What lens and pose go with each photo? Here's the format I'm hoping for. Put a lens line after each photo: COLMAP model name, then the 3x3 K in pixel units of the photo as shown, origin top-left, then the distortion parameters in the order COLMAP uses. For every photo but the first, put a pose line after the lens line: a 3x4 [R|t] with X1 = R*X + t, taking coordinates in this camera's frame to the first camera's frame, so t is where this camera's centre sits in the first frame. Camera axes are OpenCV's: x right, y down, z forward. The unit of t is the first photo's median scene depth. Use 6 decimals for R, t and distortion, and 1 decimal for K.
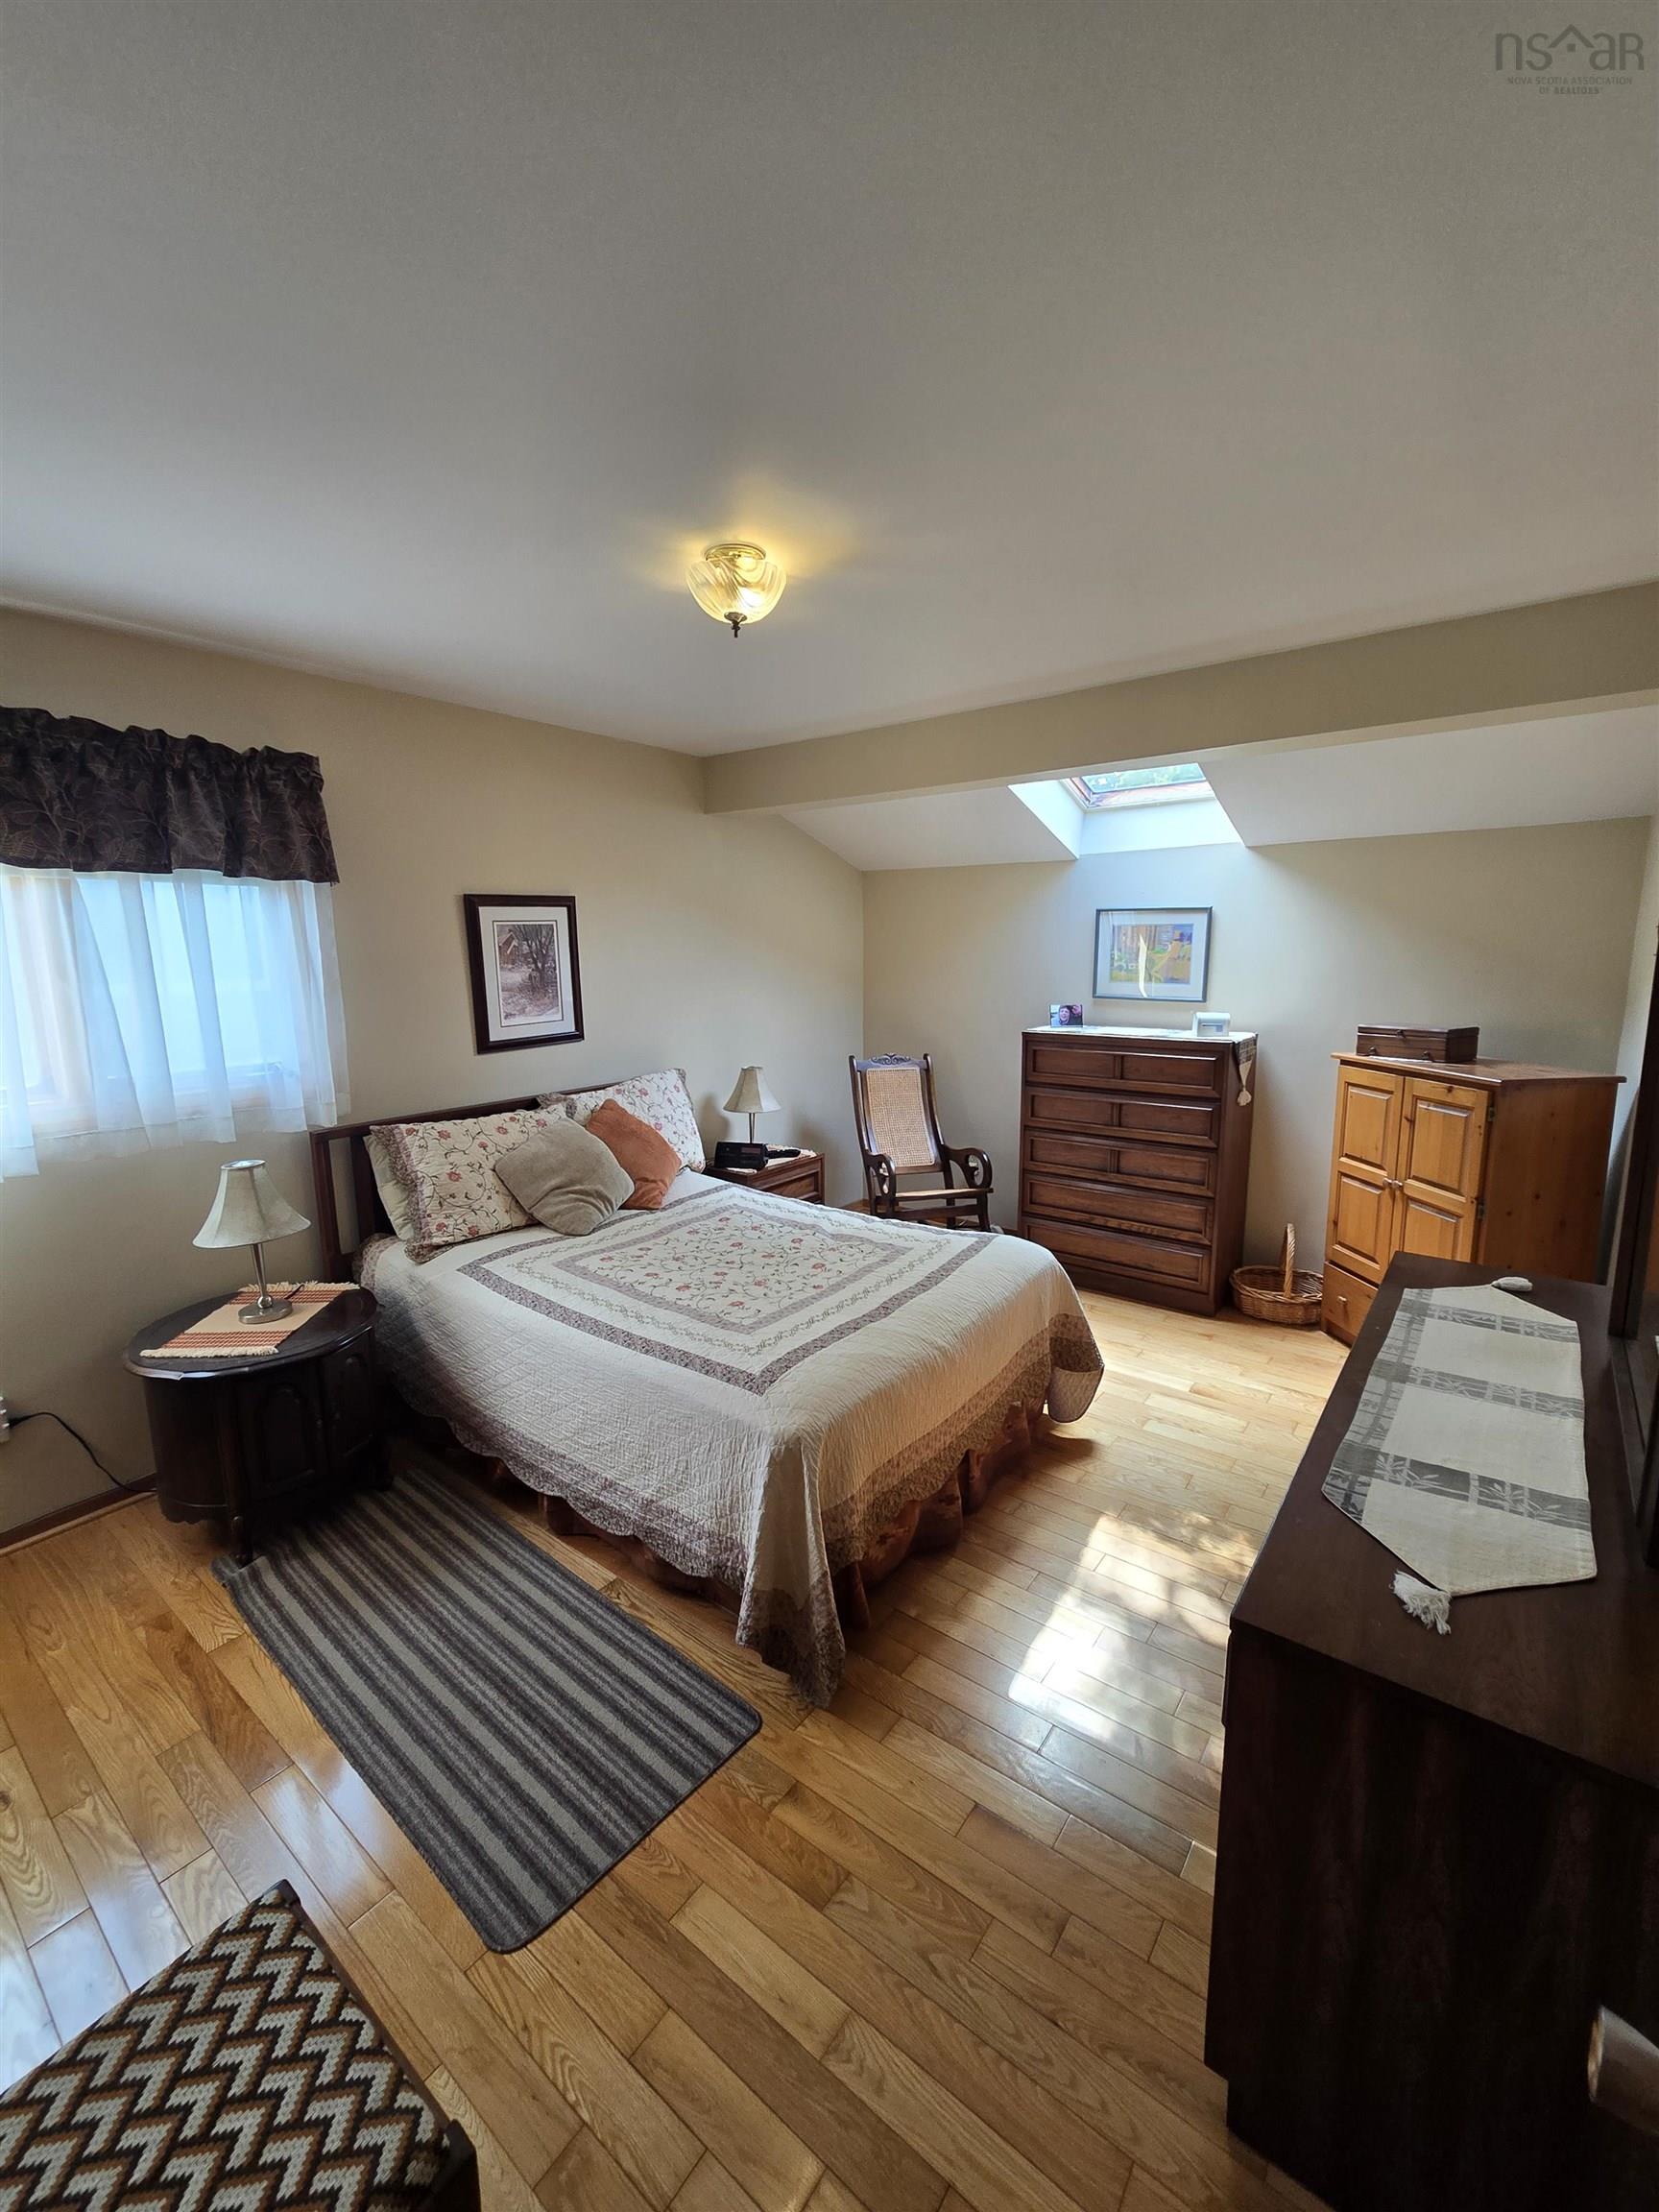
lens RADIAL K [[910.4, 0, 832.8], [0, 910.4, 1099.4], [0, 0, 1]] dist [-0.001071, 0.000174]
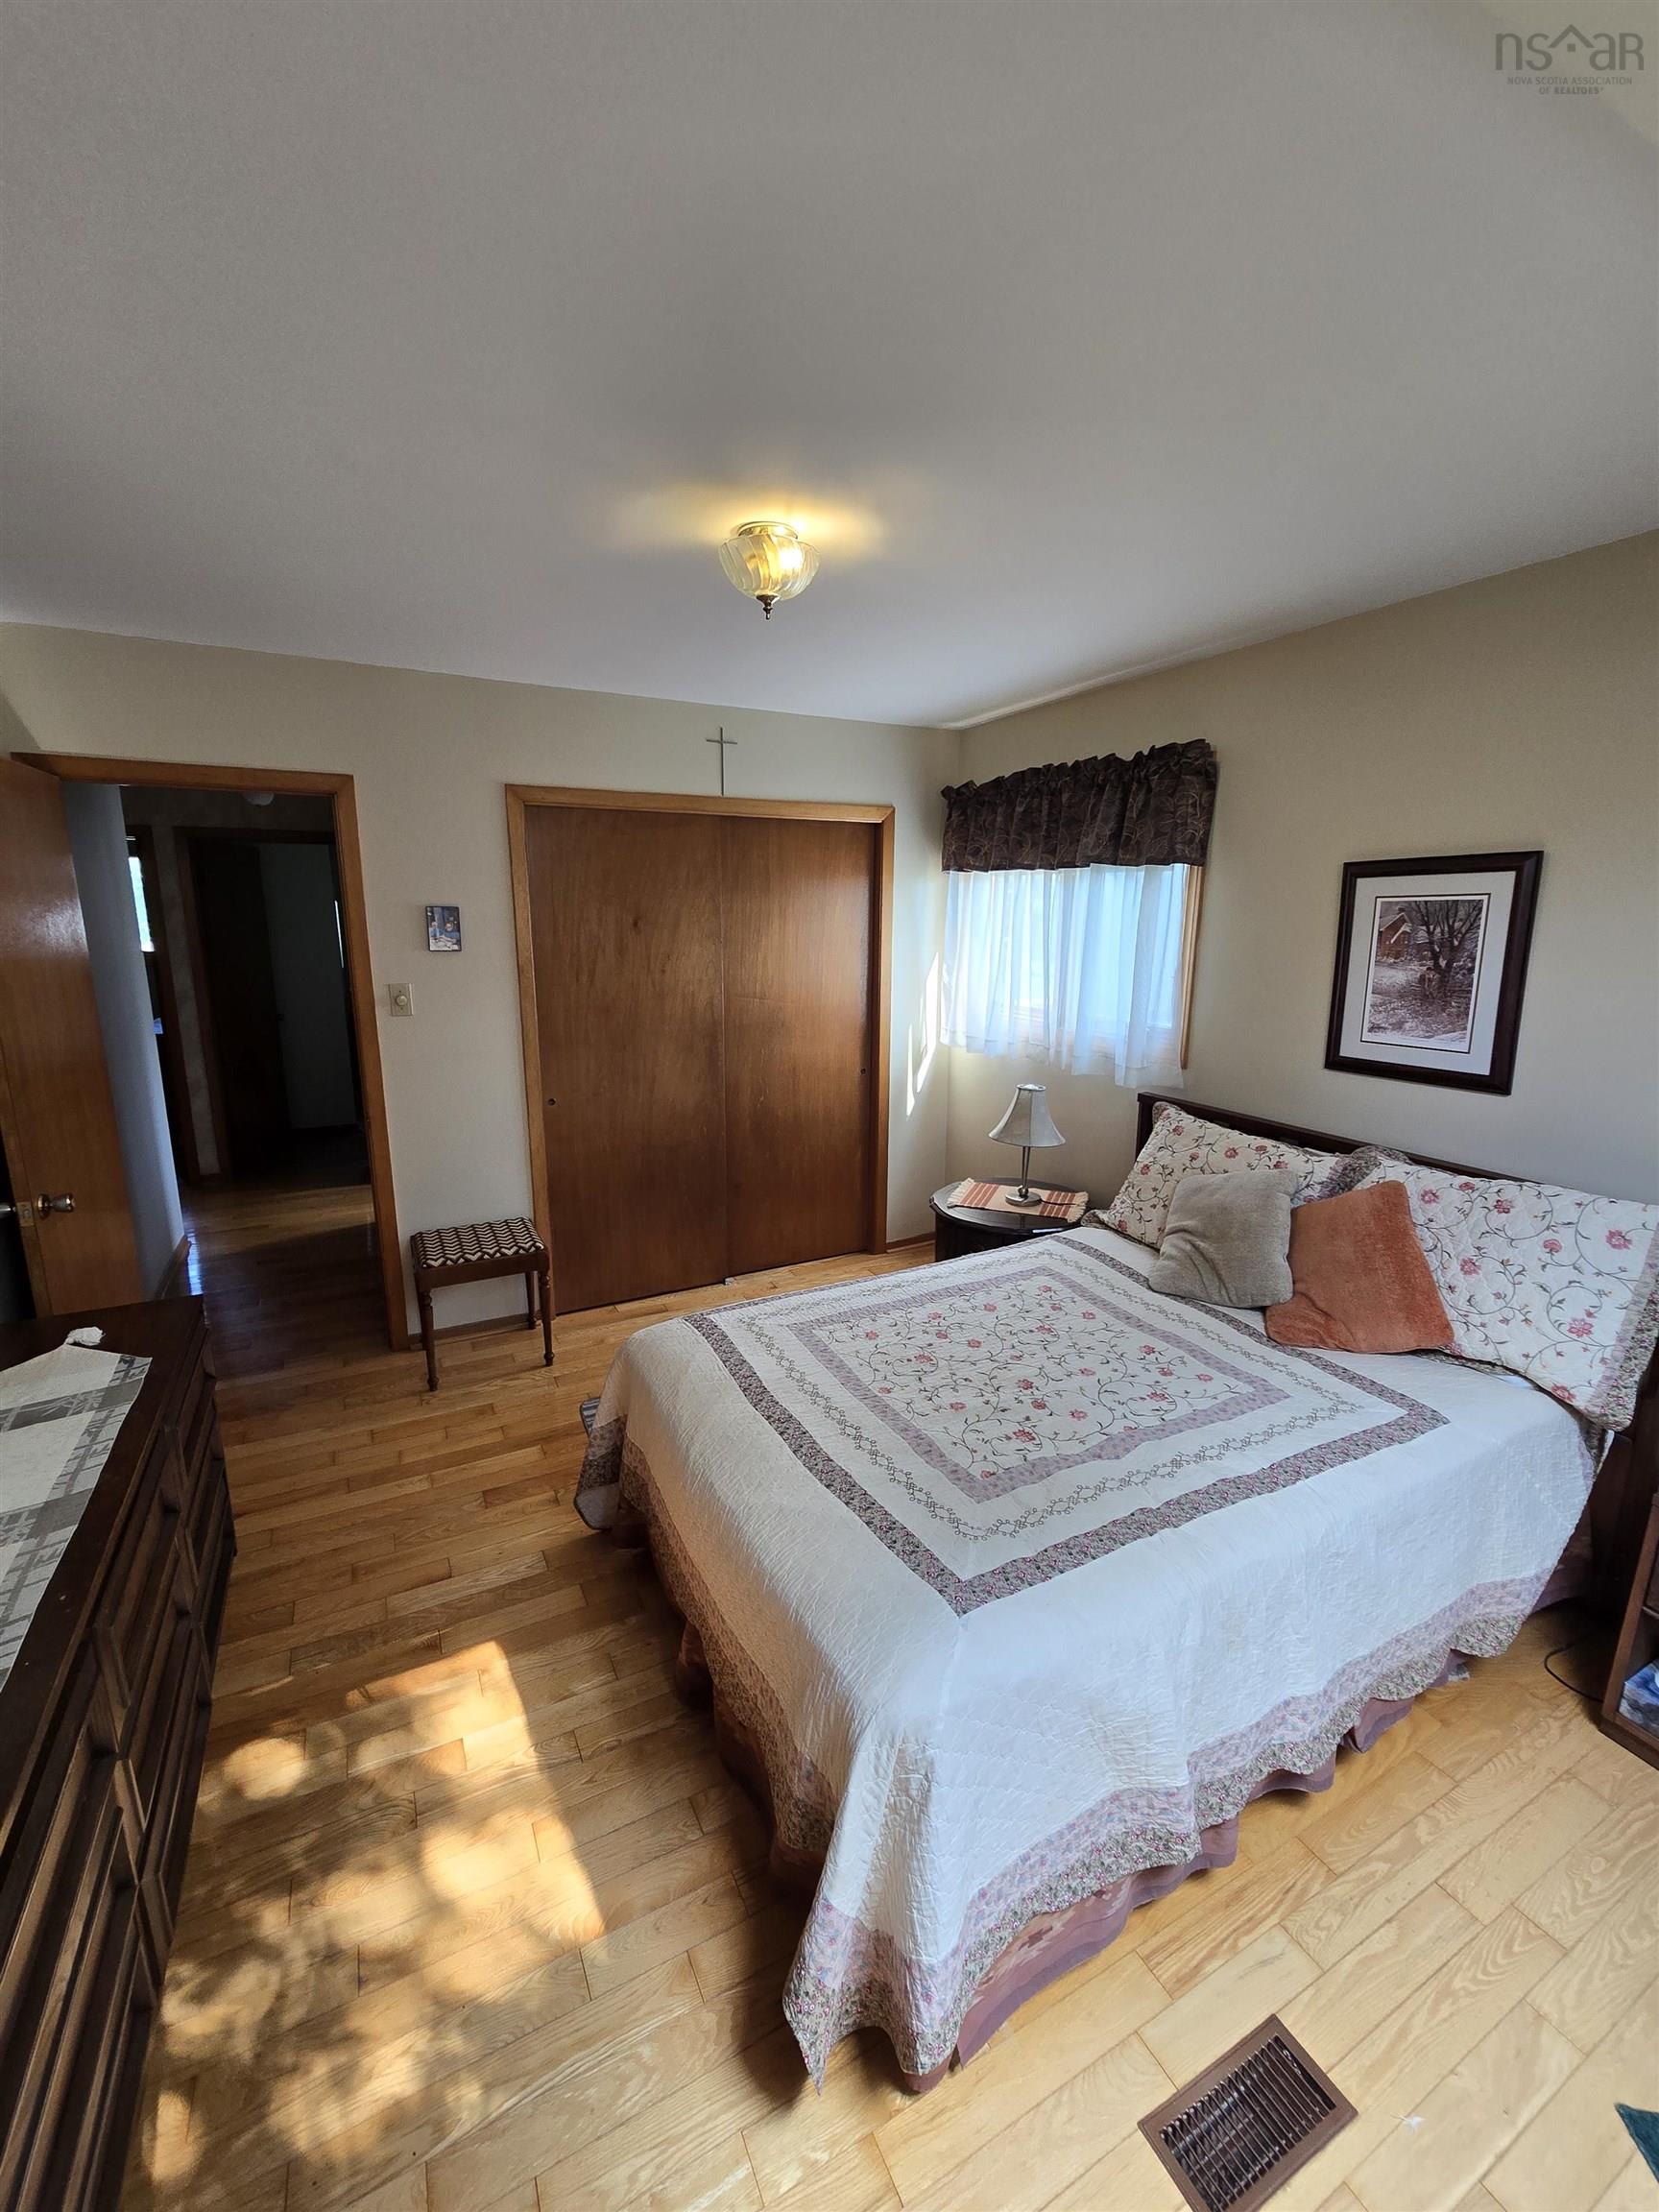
lens RADIAL K [[910.4, 0, 836.4], [0, 910.4, 1103.1], [0, 0, 1]] dist [-0.001071, 0.000174]
pose [[-0.423269, 0.200753, -0.883483, 0.502333], [-0.151469, 0.945738, 0.287467, -0.188281], [0.893253, 0.255496, -0.369893, 0.947483]]
